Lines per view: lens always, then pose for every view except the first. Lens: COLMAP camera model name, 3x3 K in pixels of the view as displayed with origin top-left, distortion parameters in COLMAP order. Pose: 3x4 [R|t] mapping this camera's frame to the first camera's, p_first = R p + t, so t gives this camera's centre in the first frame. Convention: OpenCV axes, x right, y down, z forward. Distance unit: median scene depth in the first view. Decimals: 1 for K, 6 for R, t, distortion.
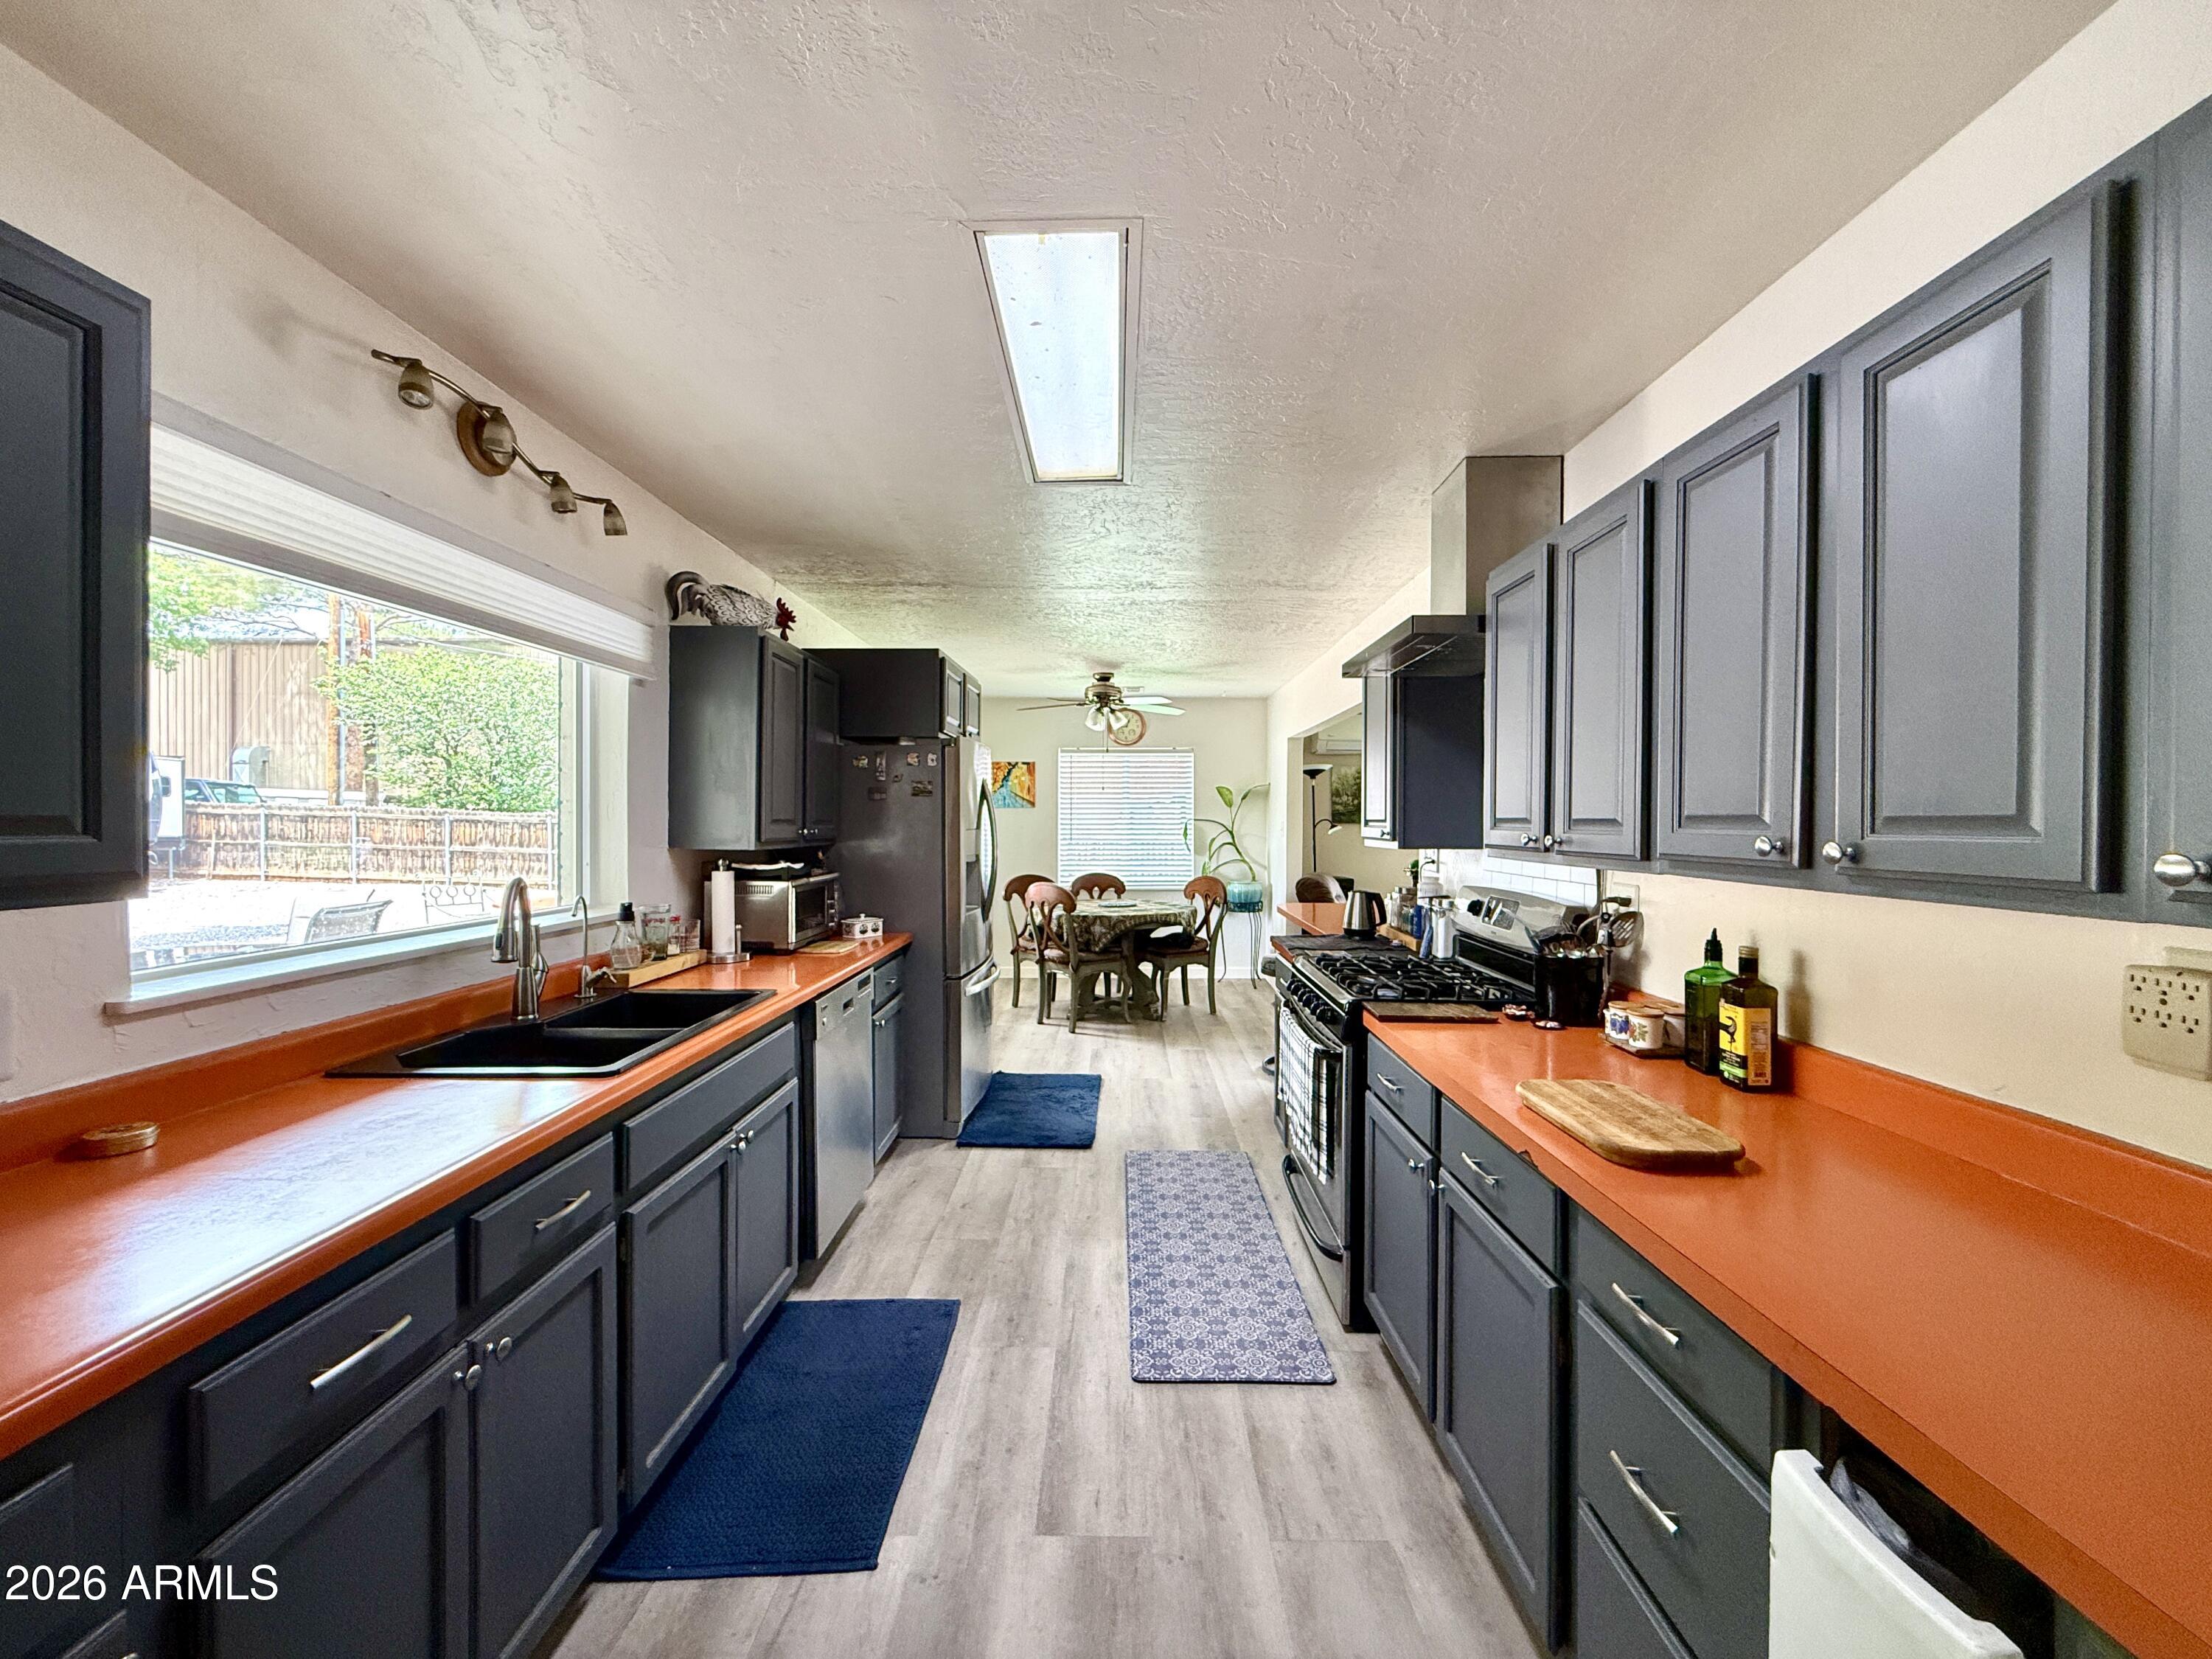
lens RADIAL K [[871.1, 0, 1107.1], [0, 871.1, 834.8], [0, 0, 1]] dist [0.000011, 0.000215]
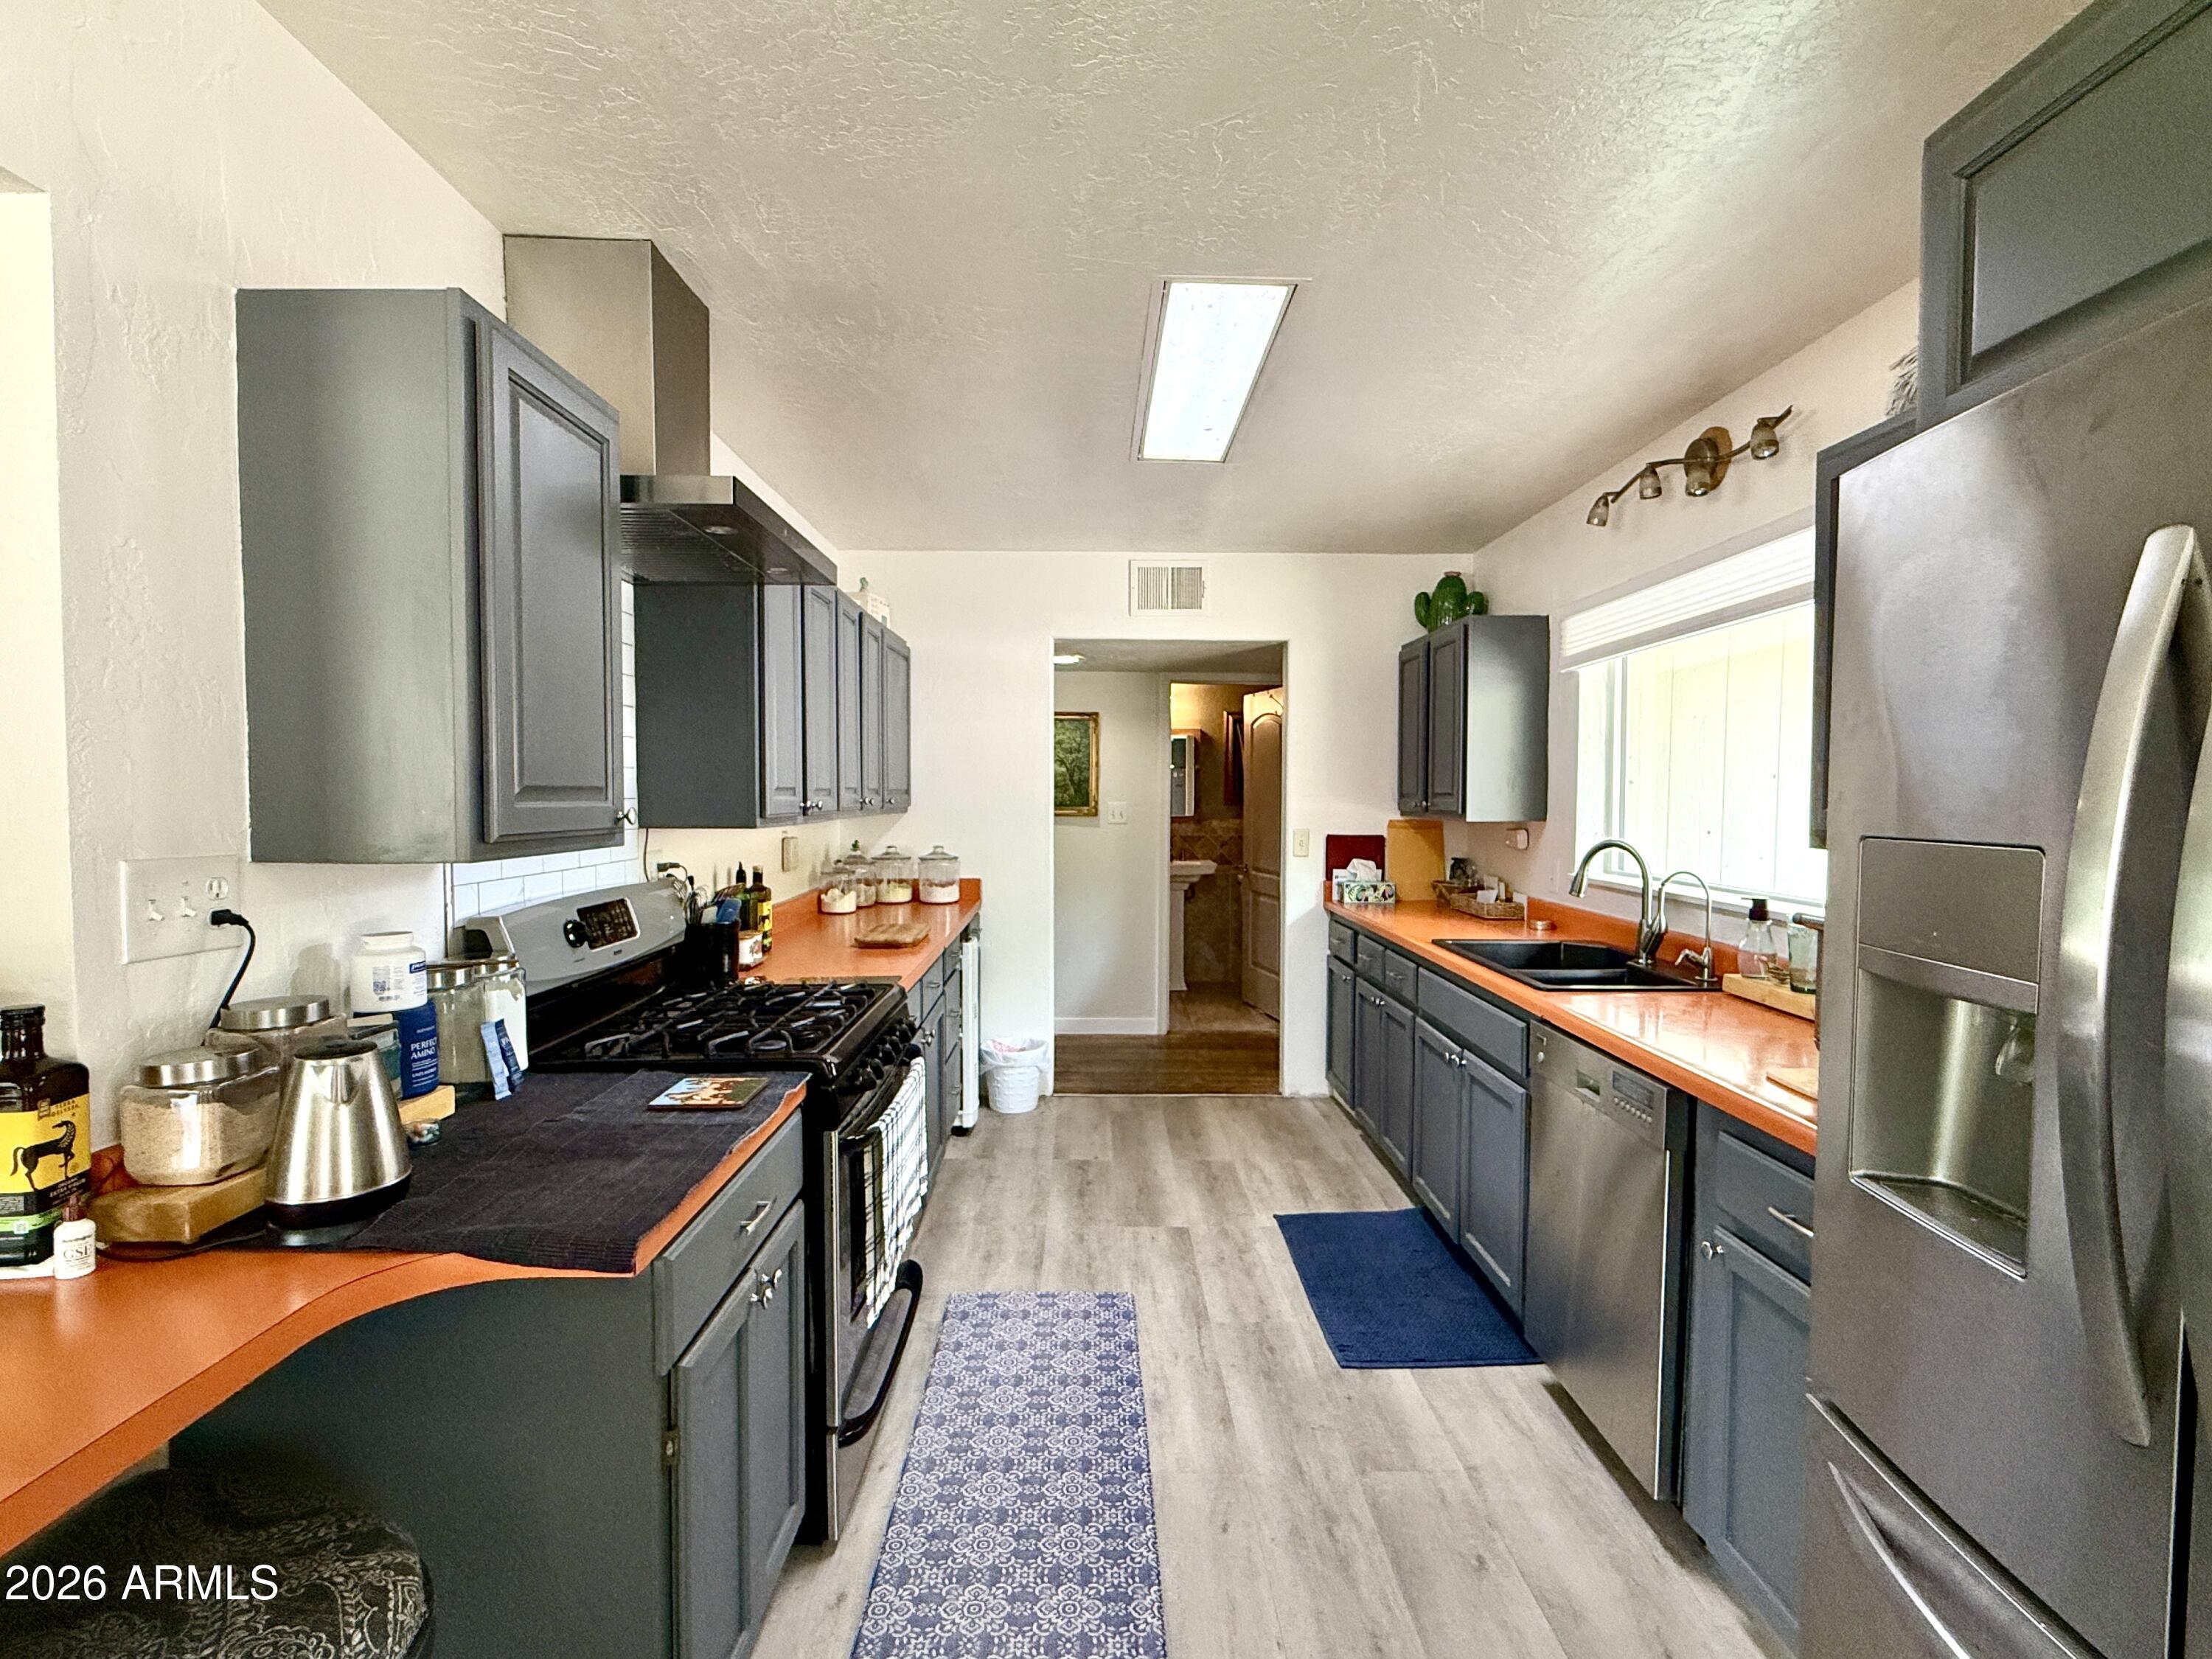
lens RADIAL K [[1060.3, 0, 1112.0], [0, 1060.3, 837.1], [0, 0, 1]] dist [-0.002037, -0.000241]
pose [[-0.999432, -0.005402, -0.033277, 0.061204], [-0.007362, 0.998227, 0.059068, -0.023318], [0.032899, 0.059279, -0.997699, 1.359792]]
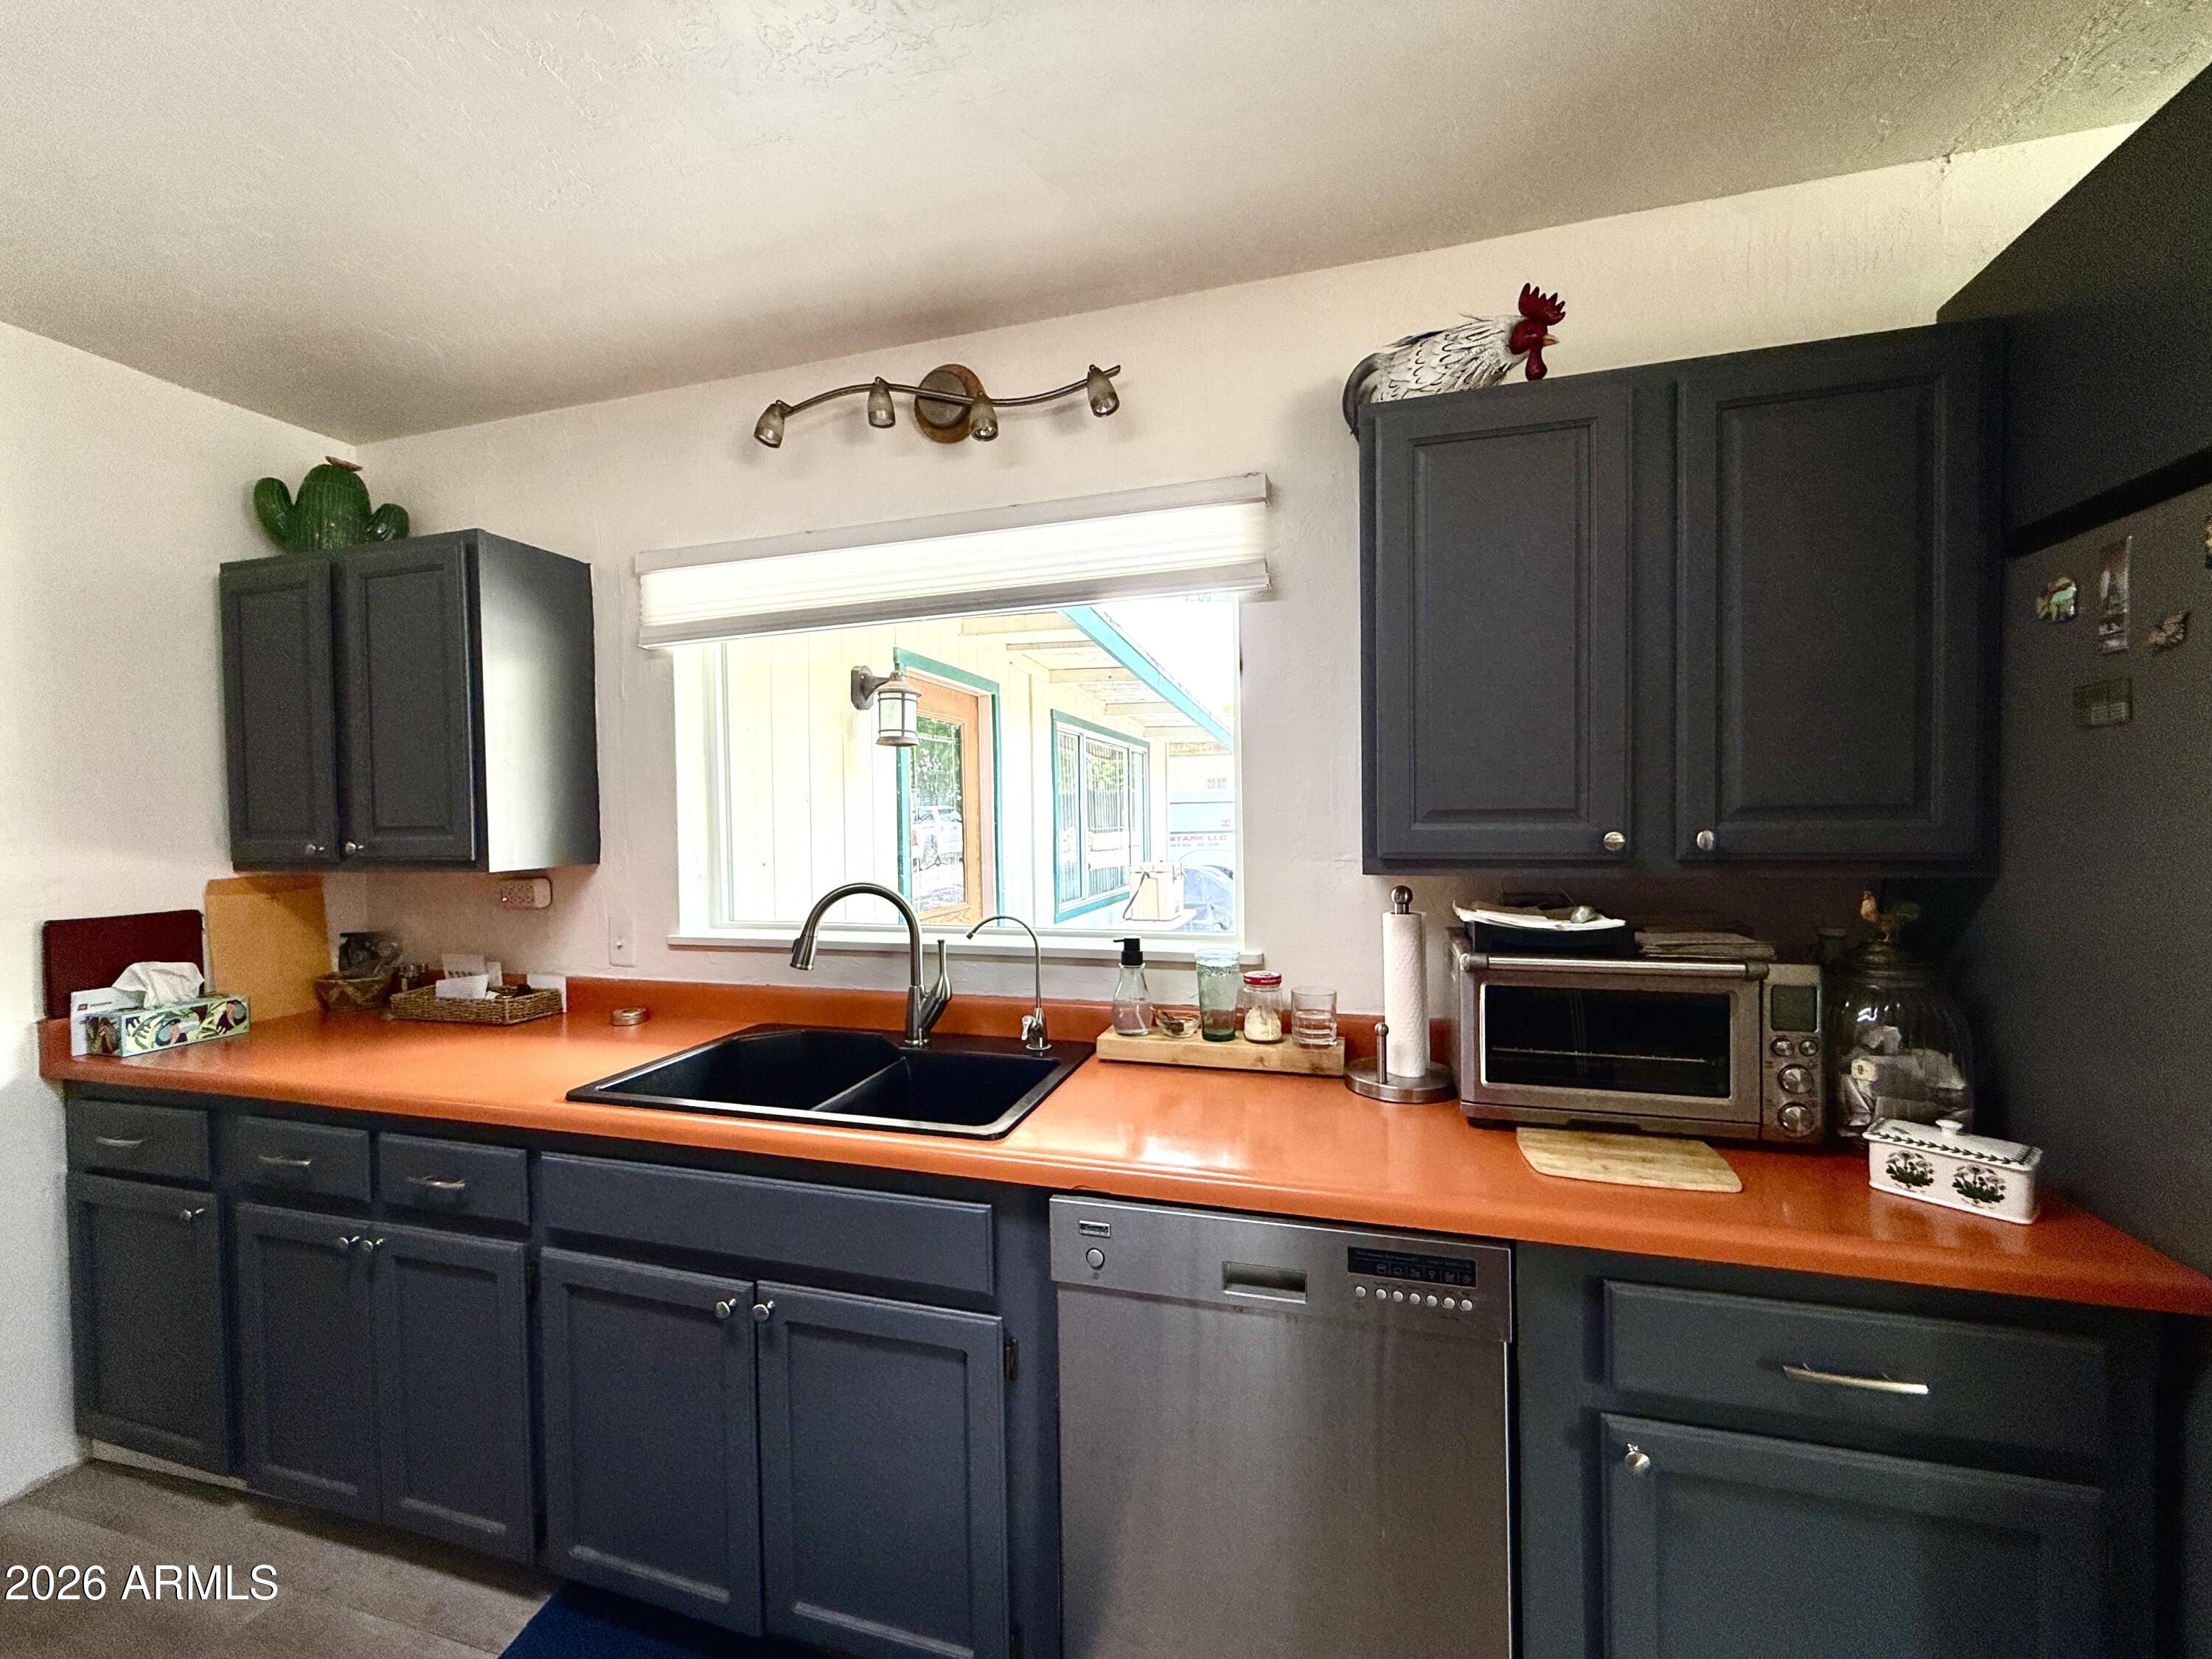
lens RADIAL K [[871.1, 0, 1107.1], [0, 871.1, 834.8], [0, 0, 1]] dist [0.000011, 0.000215]
pose [[-0.262759, 0.022794, -0.964592, 0.078140], [-0.000180, 0.999720, 0.023673, -0.013765], [0.964861, 0.006394, -0.262682, 0.800169]]
